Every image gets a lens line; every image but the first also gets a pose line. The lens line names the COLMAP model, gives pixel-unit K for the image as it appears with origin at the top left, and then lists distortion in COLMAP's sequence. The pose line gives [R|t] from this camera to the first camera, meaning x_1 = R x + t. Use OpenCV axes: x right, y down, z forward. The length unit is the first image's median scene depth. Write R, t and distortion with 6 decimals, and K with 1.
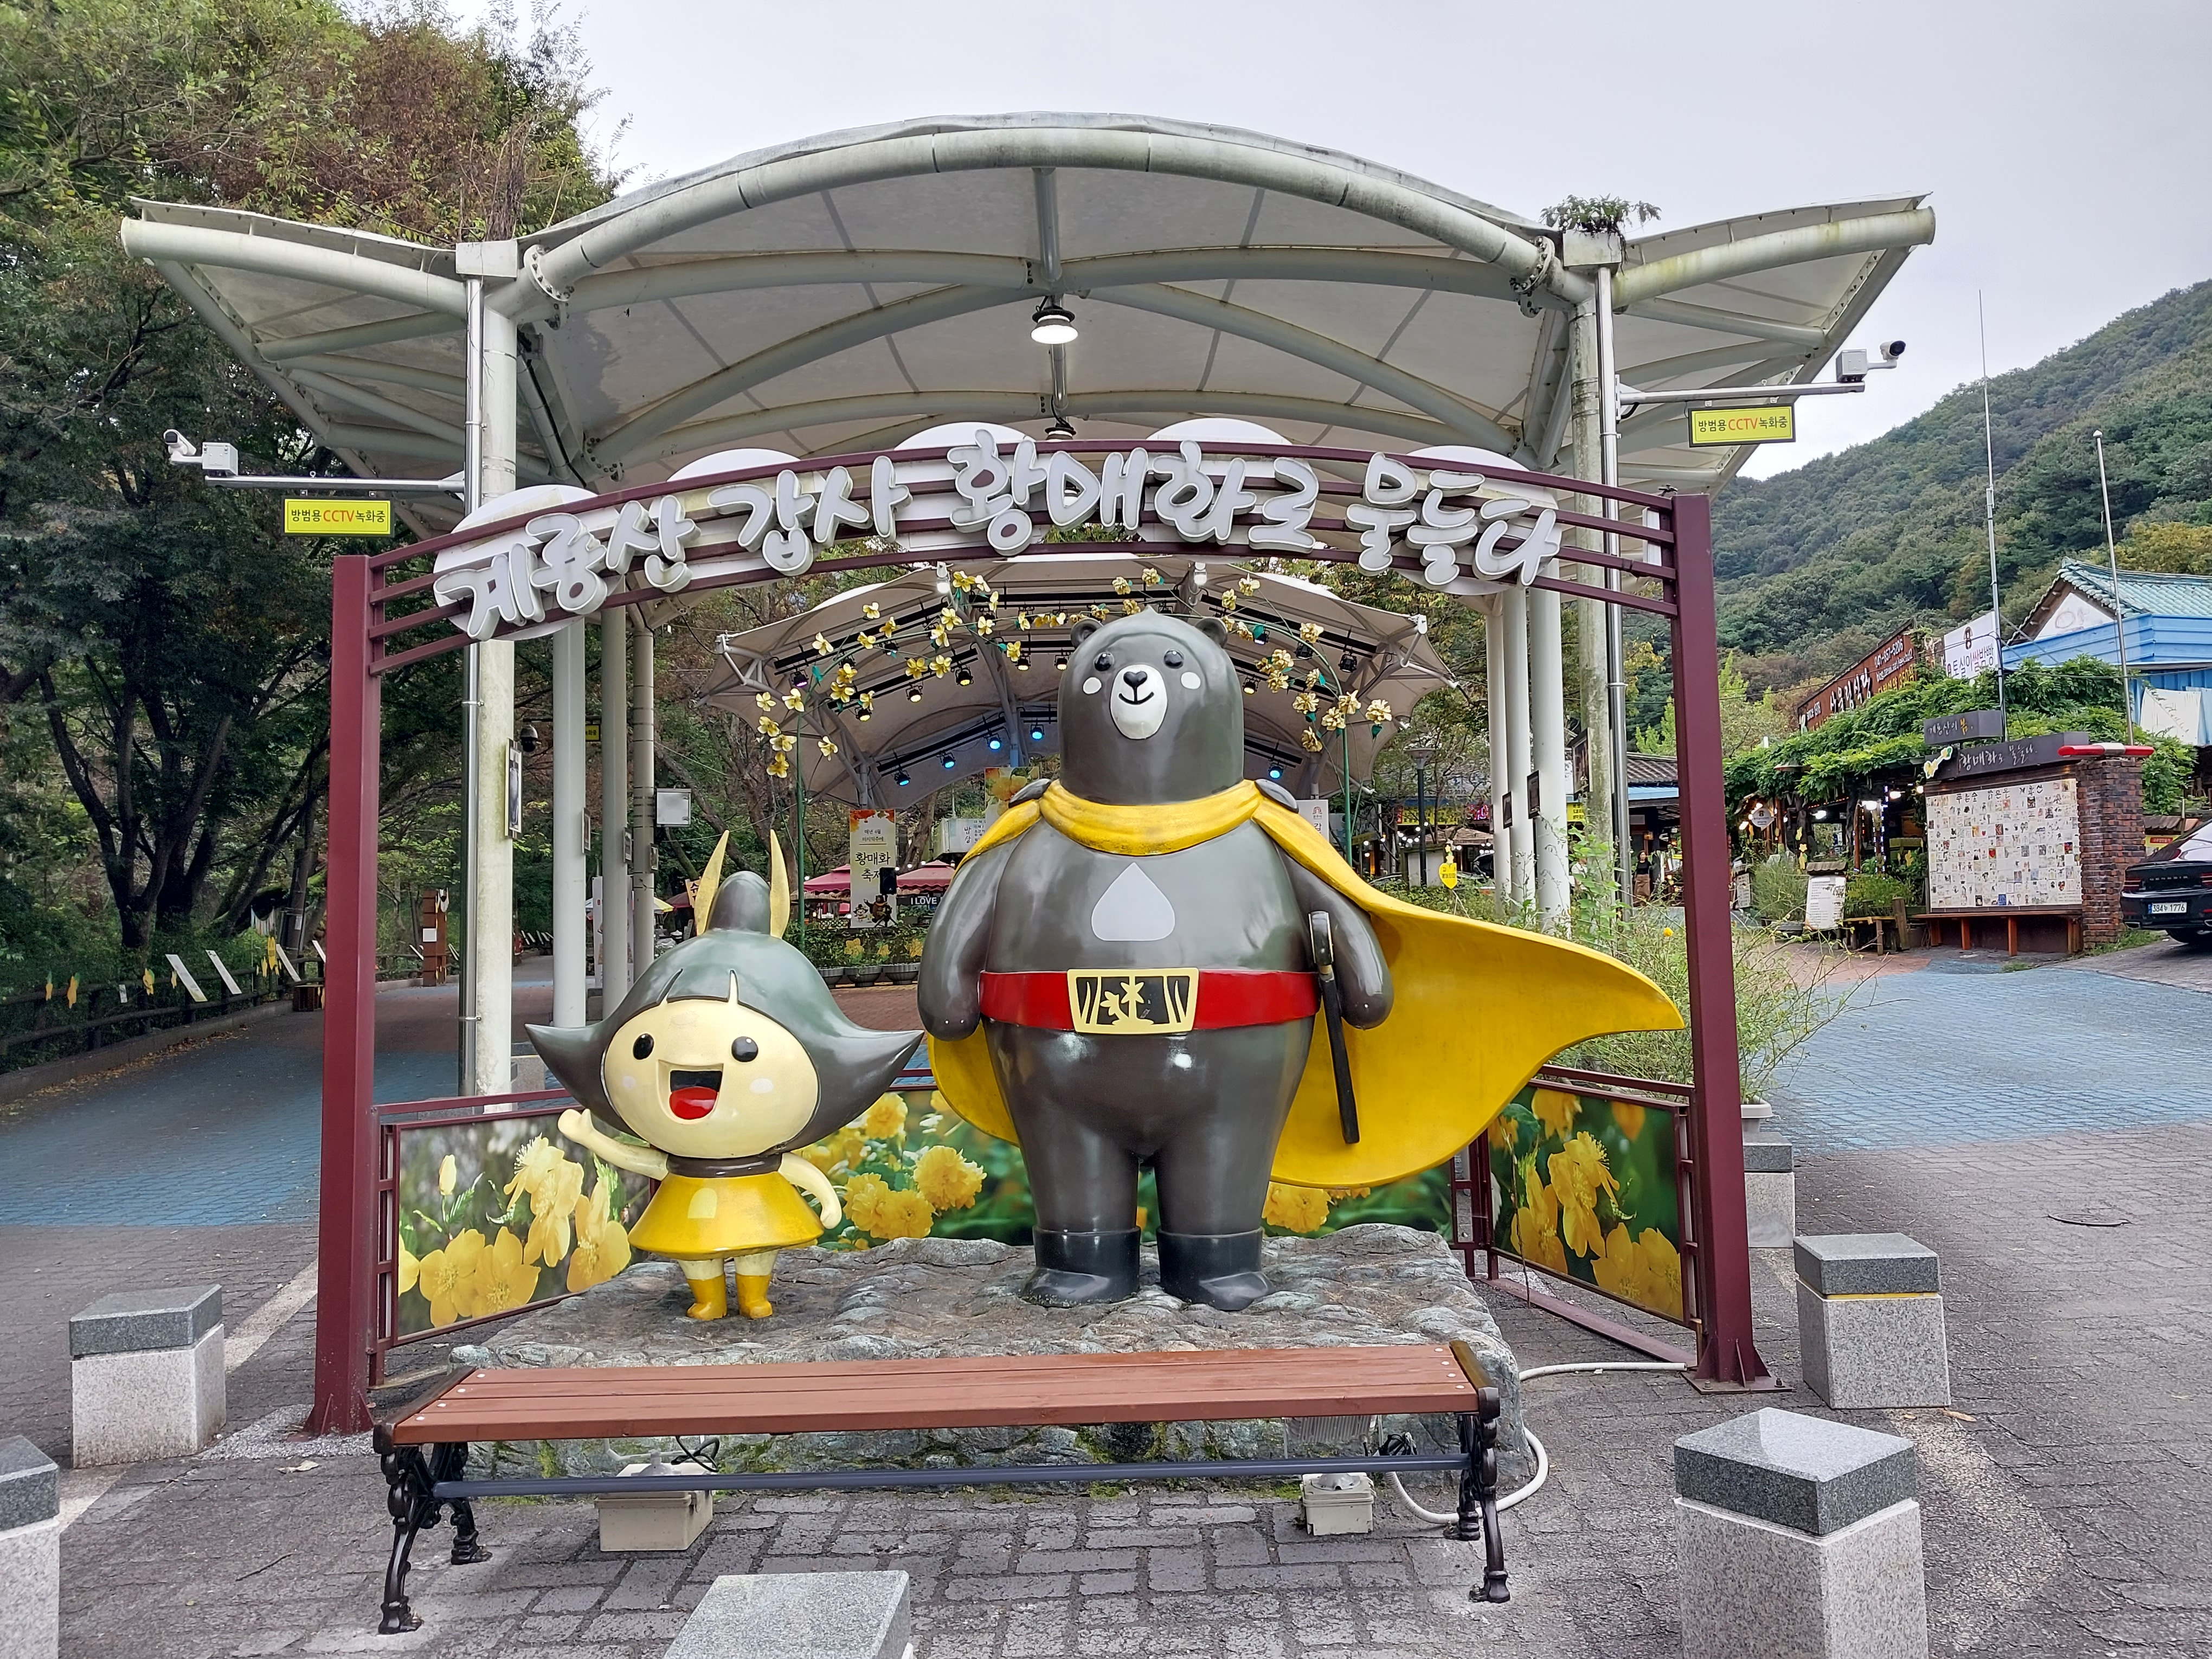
lens RADIAL K [[1723.6, 0, 1175.1], [0, 1723.6, 844.6], [0, 0, 1]] dist [0.090361, -0.174442]
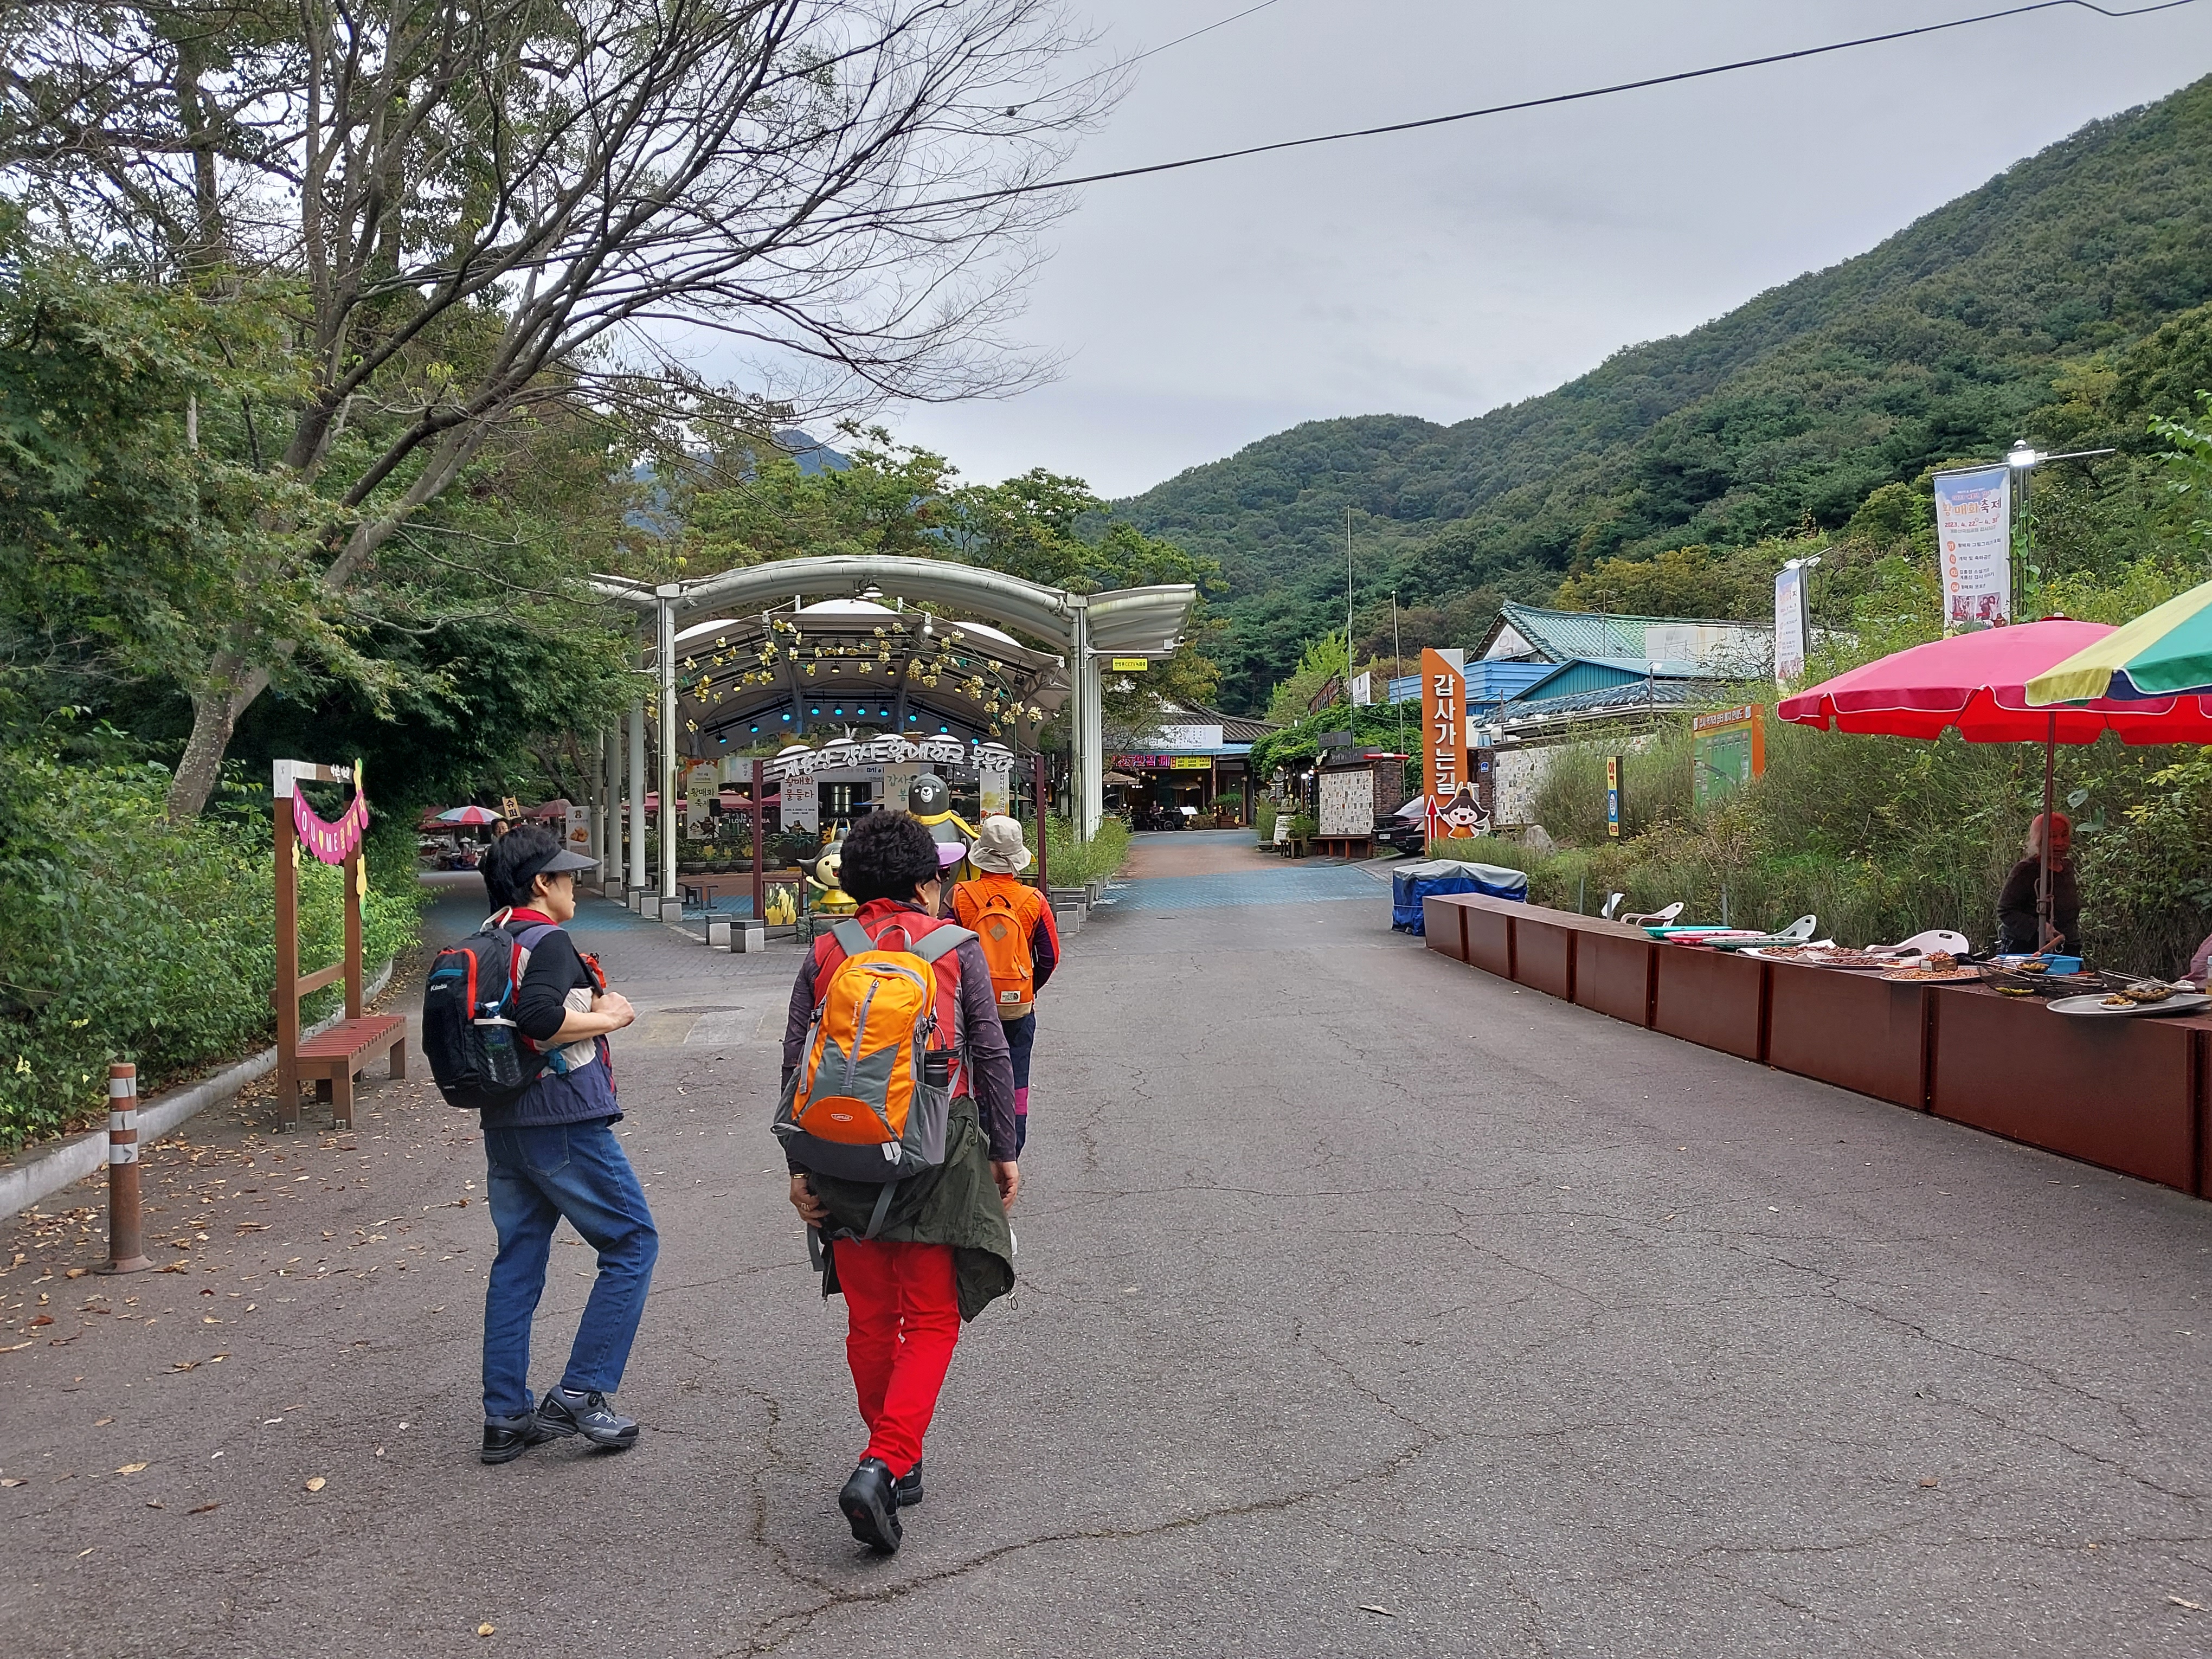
lens RADIAL K [[1723.6, 0, 1175.1], [0, 1723.6, 844.6], [0, 0, 1]] dist [0.090361, -0.174442]
pose [[0.986226, 0.010135, 0.165091, -0.112285], [-0.018463, 0.998629, 0.048989, -0.164804], [-0.164369, -0.051362, 0.985061, -3.293240]]
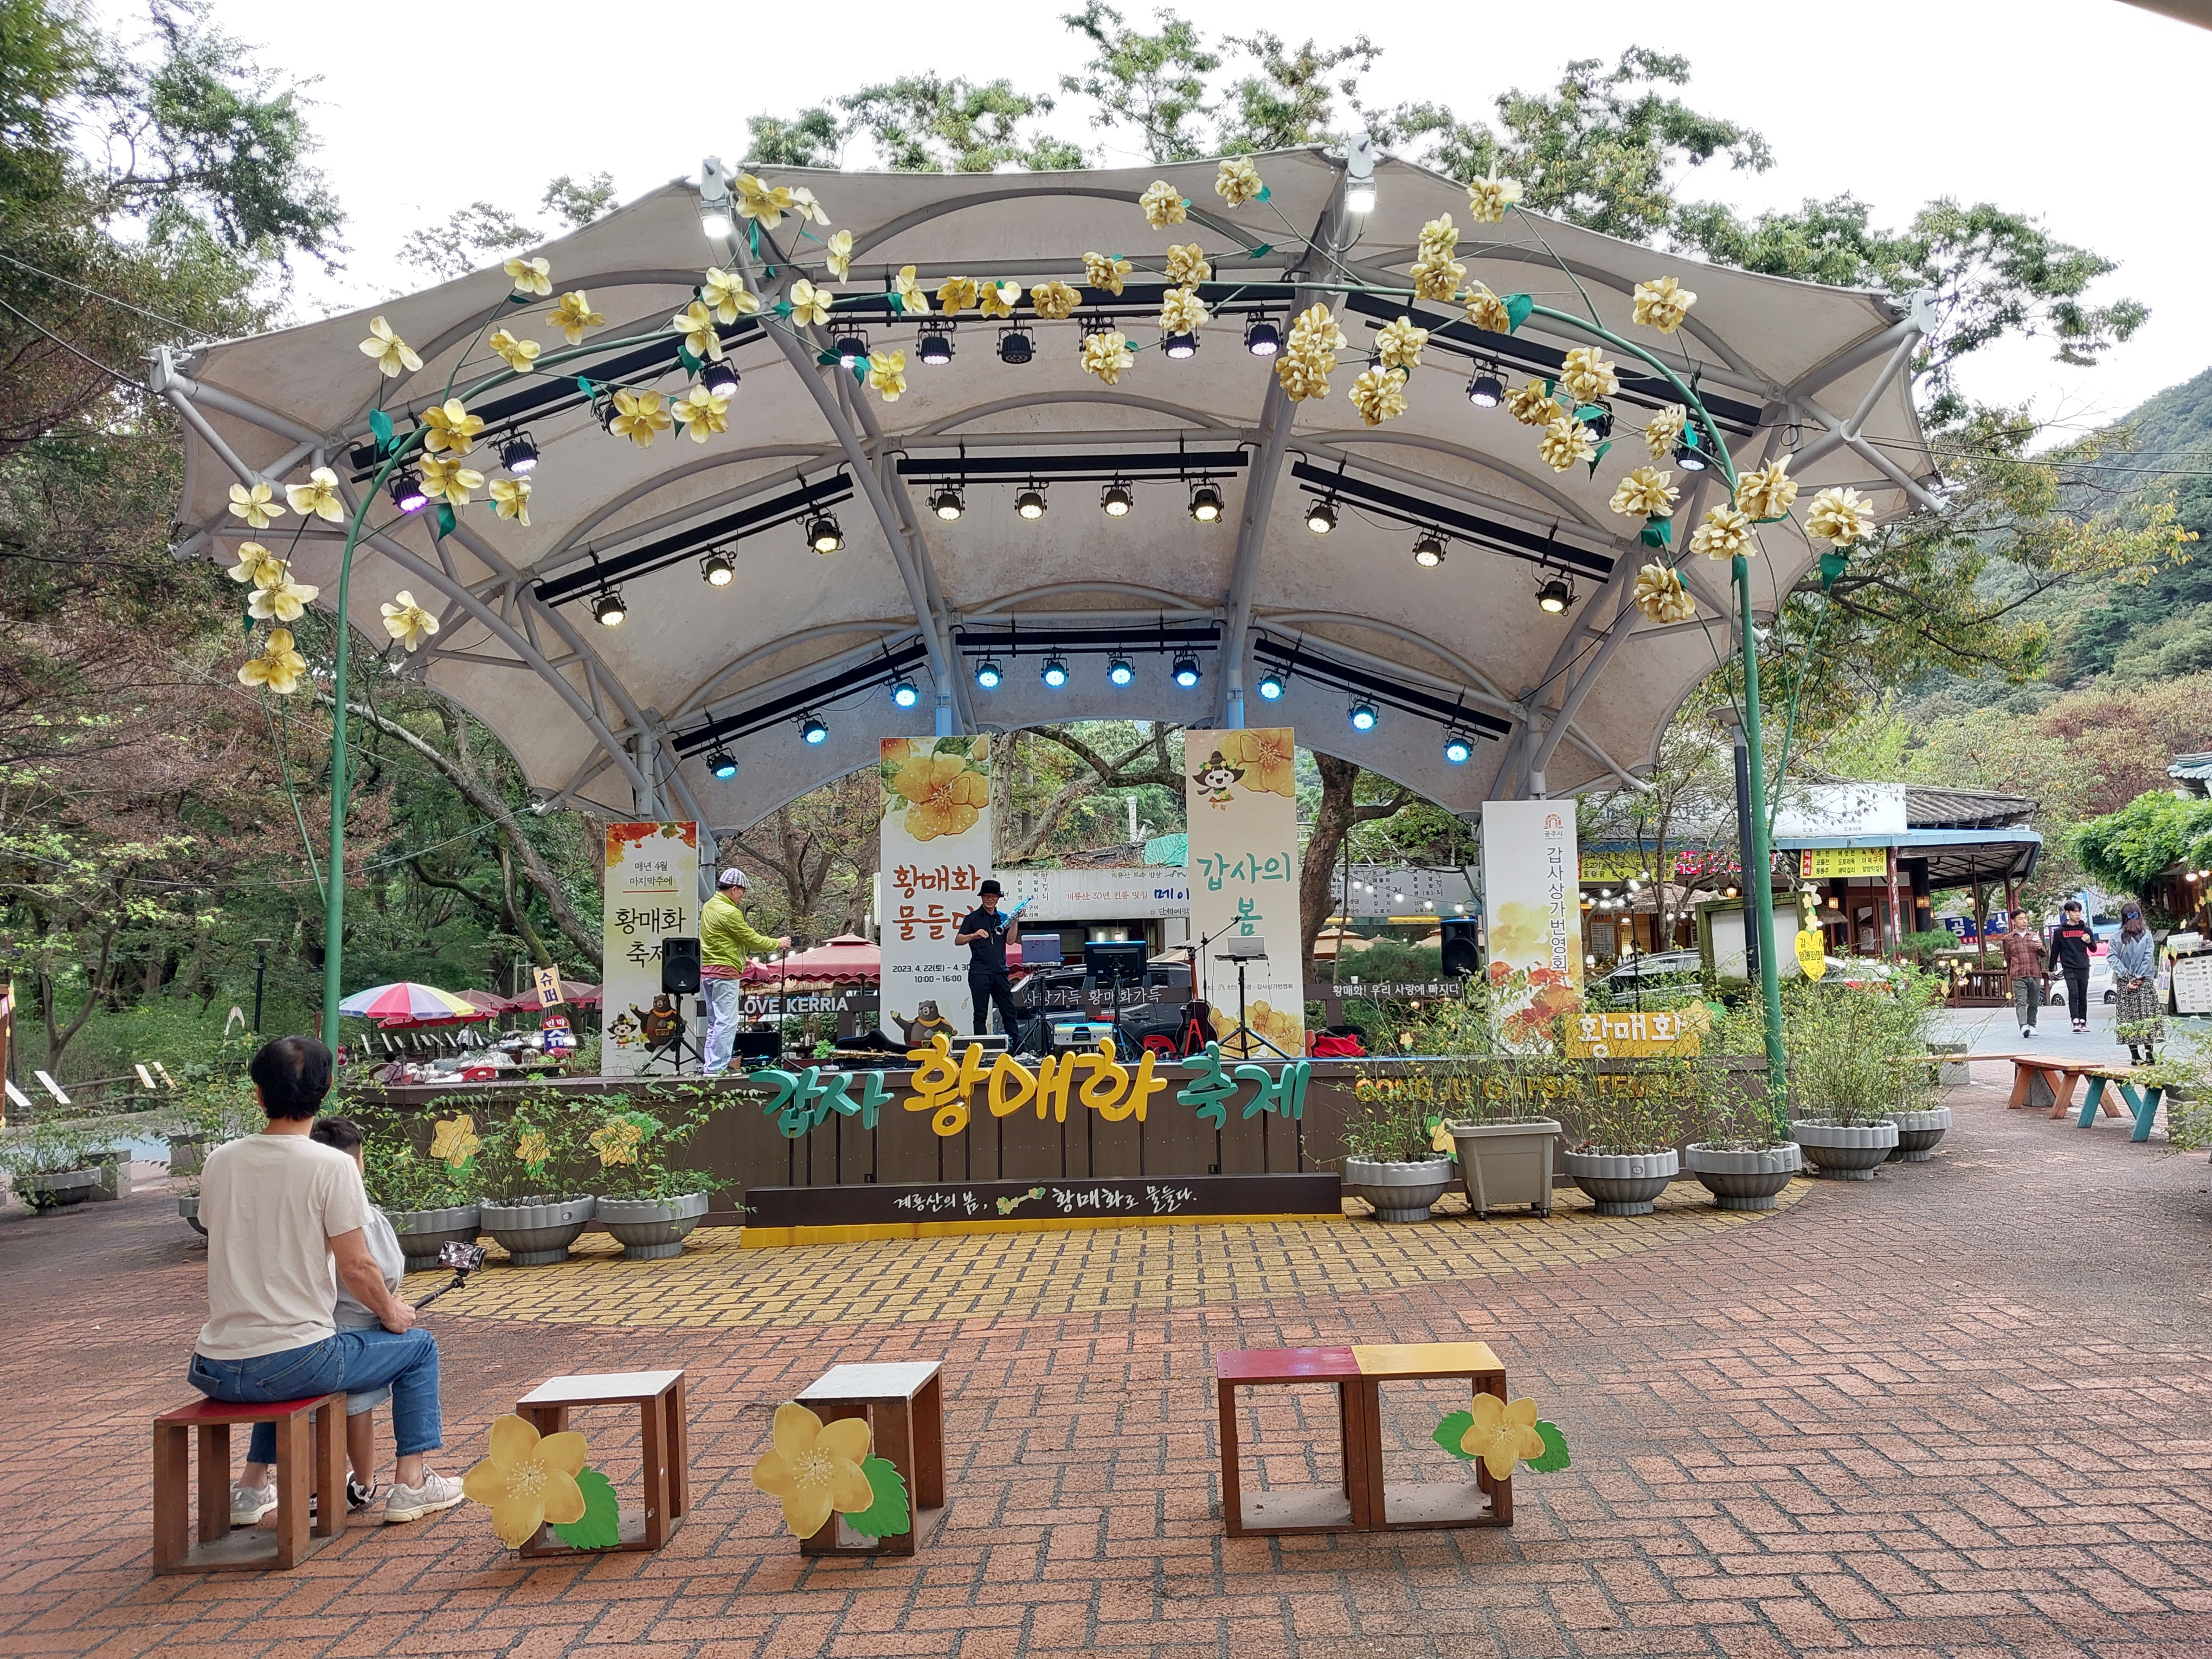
lens RADIAL K [[1723.6, 0, 1175.1], [0, 1723.6, 844.6], [0, 0, 1]] dist [0.090361, -0.174442]
pose [[0.999936, -0.001791, -0.011159, -0.114763], [0.001211, 0.998658, -0.051770, 0.074051], [0.011236, 0.051753, 0.998597, 2.980642]]
